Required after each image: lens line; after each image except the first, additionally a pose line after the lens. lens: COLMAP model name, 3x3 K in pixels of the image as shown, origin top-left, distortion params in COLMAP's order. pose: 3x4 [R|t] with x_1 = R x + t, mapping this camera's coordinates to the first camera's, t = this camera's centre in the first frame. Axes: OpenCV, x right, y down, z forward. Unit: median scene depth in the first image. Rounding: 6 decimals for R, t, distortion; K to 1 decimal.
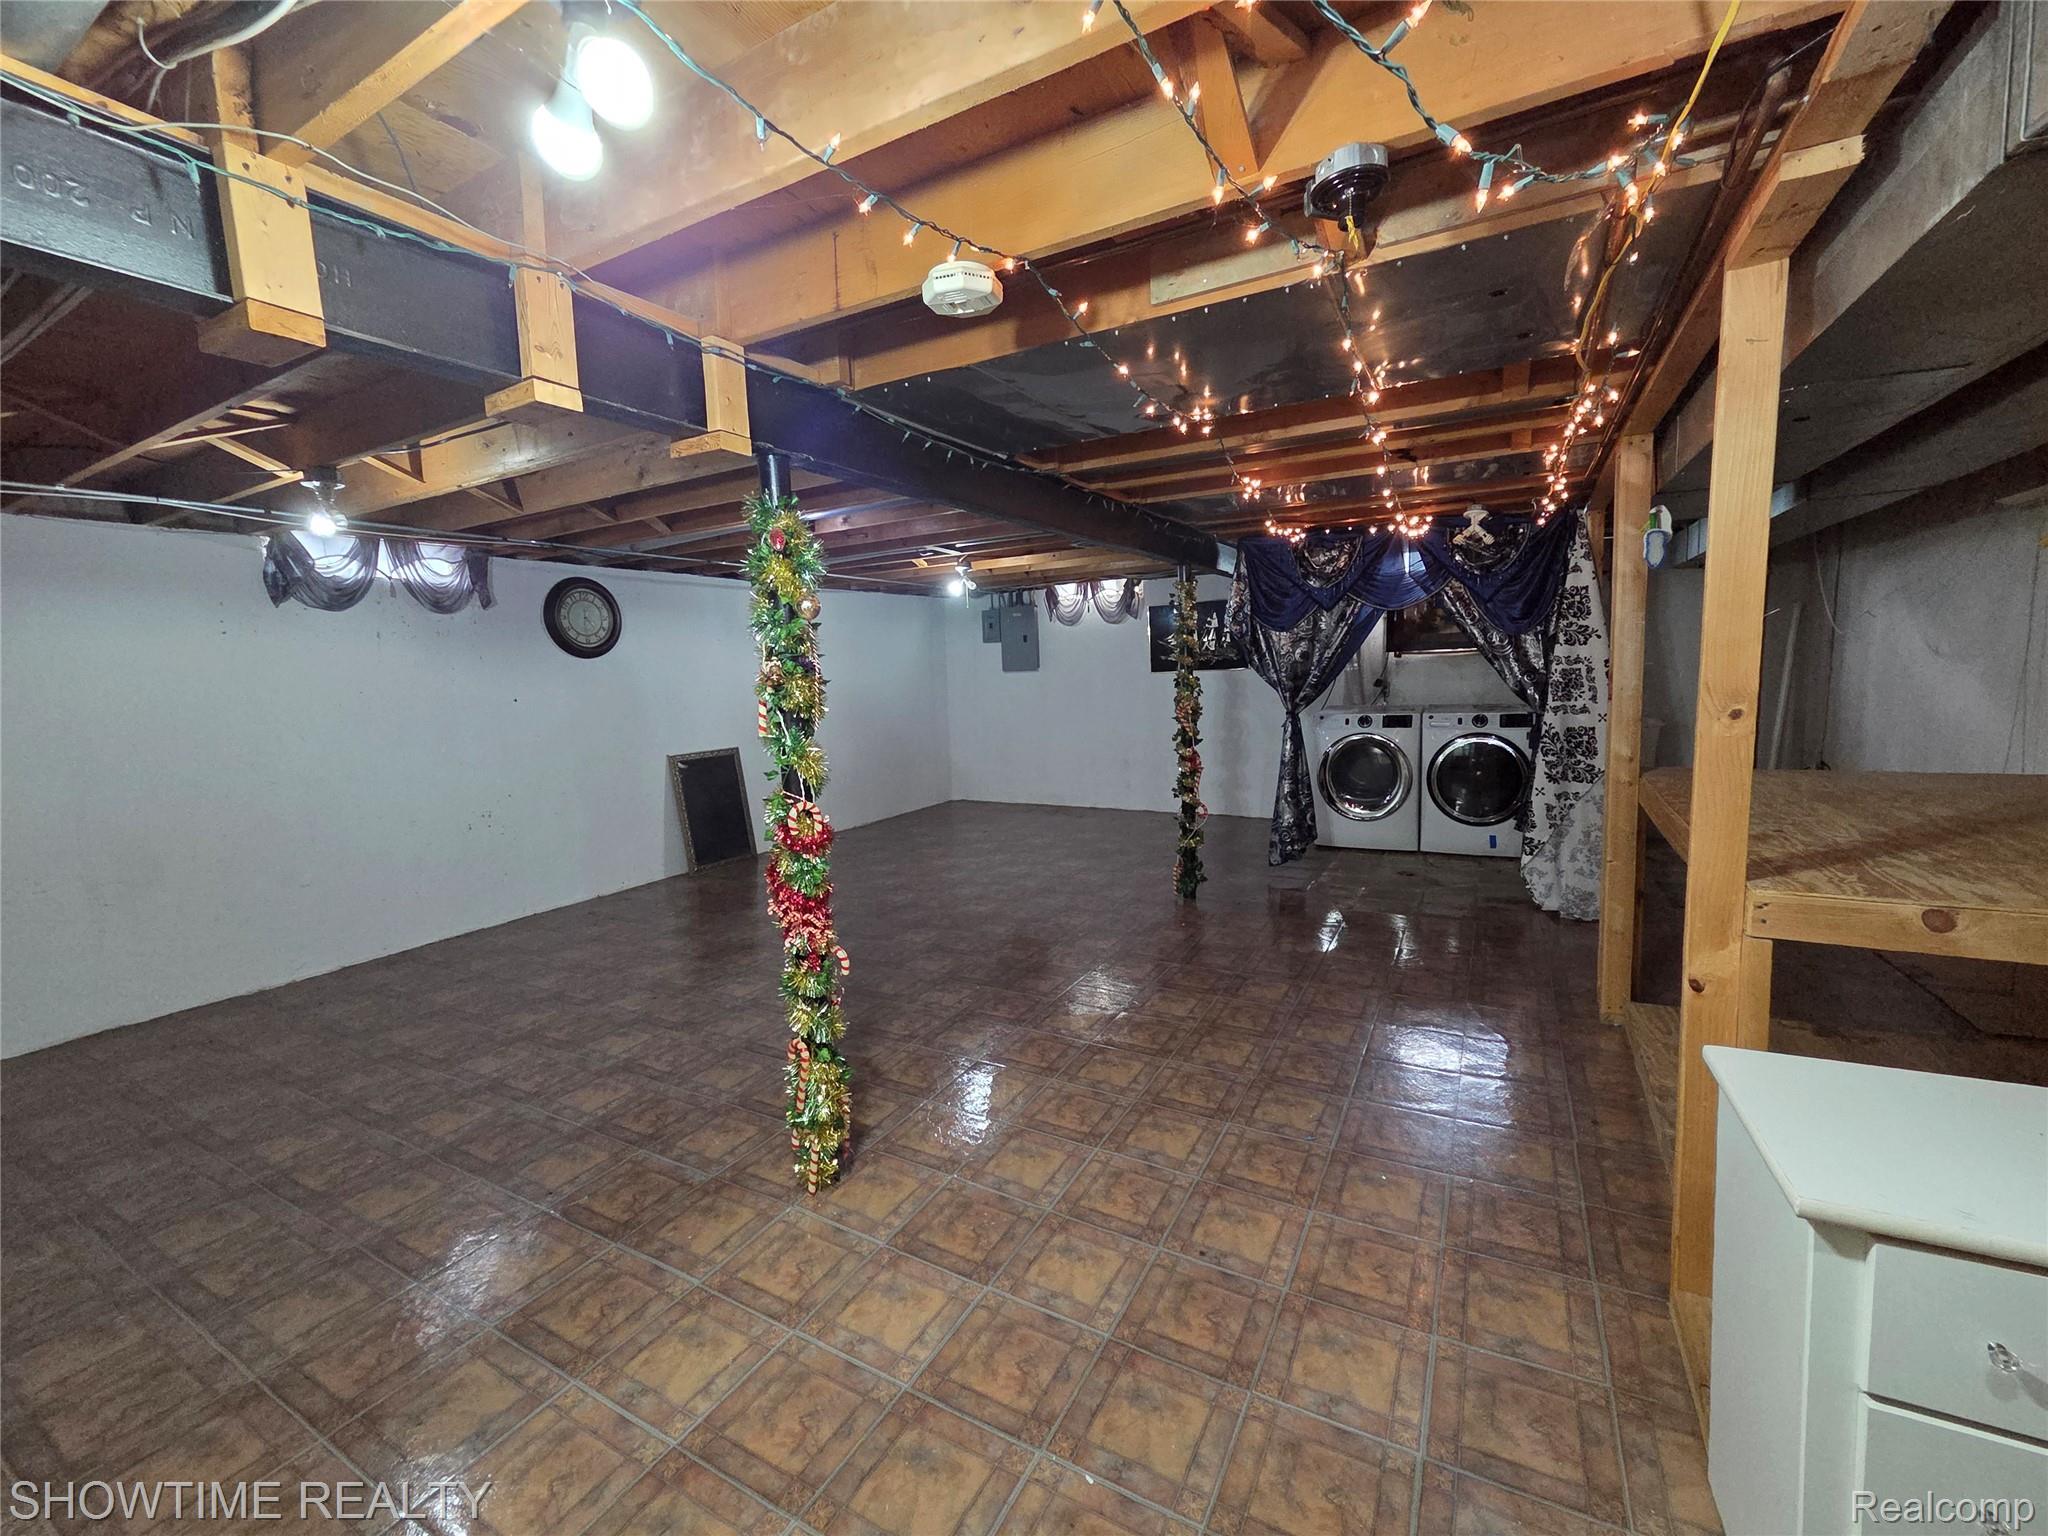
lens RADIAL K [[836.1, 0, 1025.2], [0, 836.1, 766.4], [0, 0, 1]] dist [-0.002555, -0.000414]
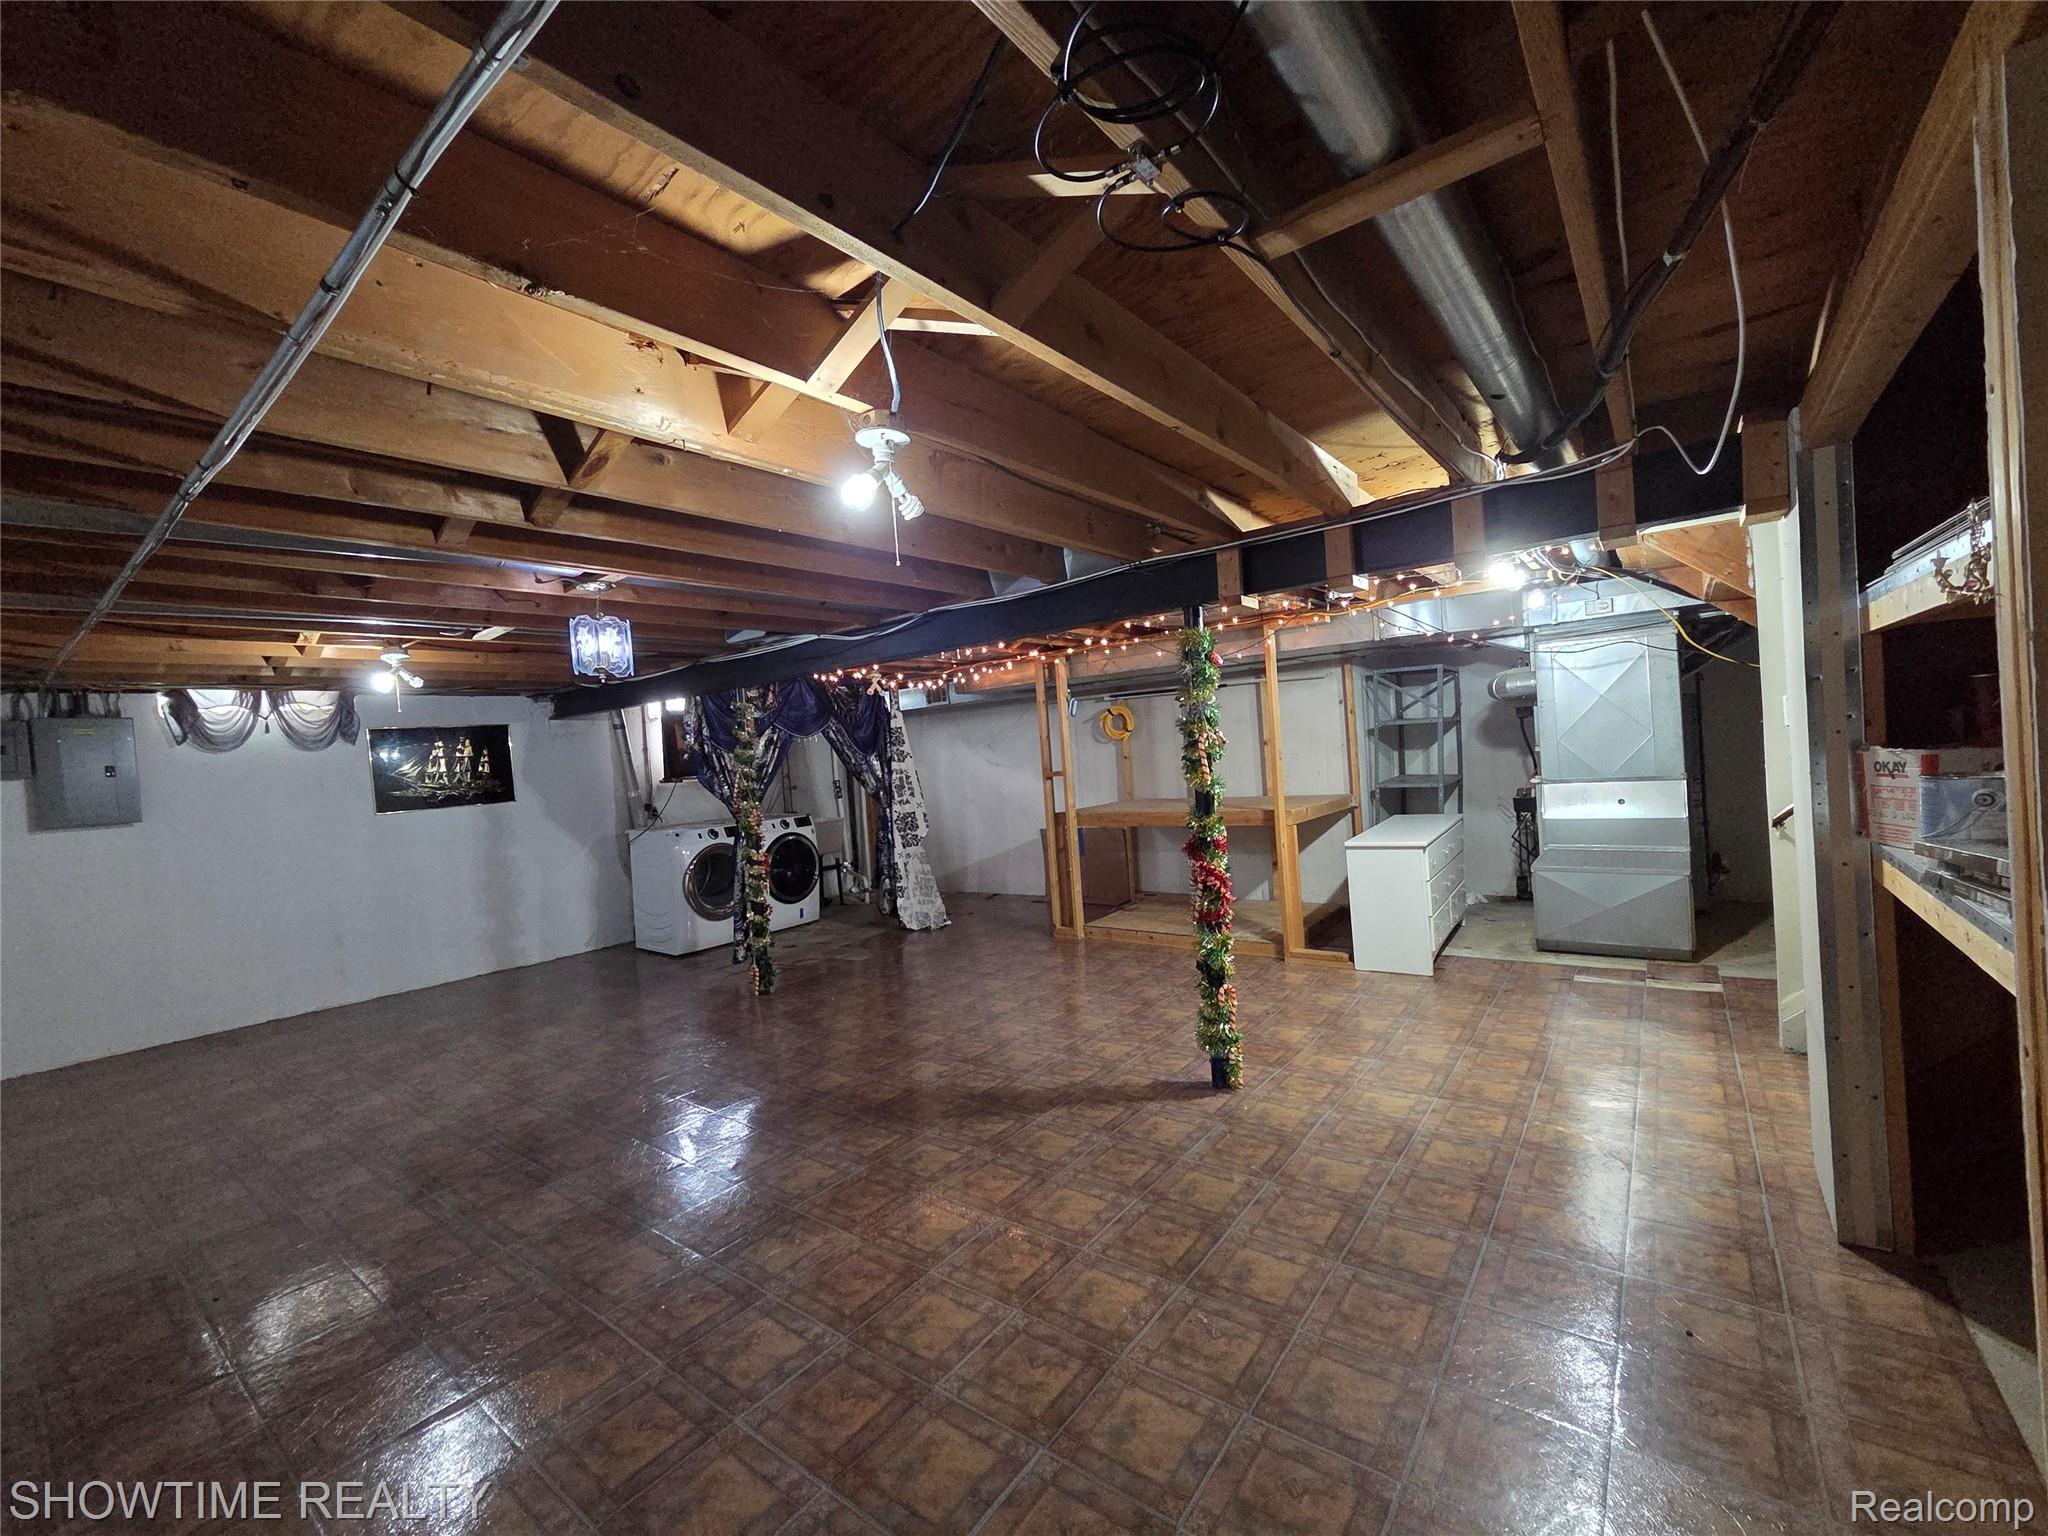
lens RADIAL K [[836.1, 0, 1019.5], [0, 836.1, 764.5], [0, 0, 1]] dist [-0.002555, -0.000414]
pose [[0.158367, 0.013183, 0.987292, -0.824390], [0.180953, 0.982588, -0.042146, -0.028119], [-0.970657, 0.185328, 0.153225, 0.481732]]
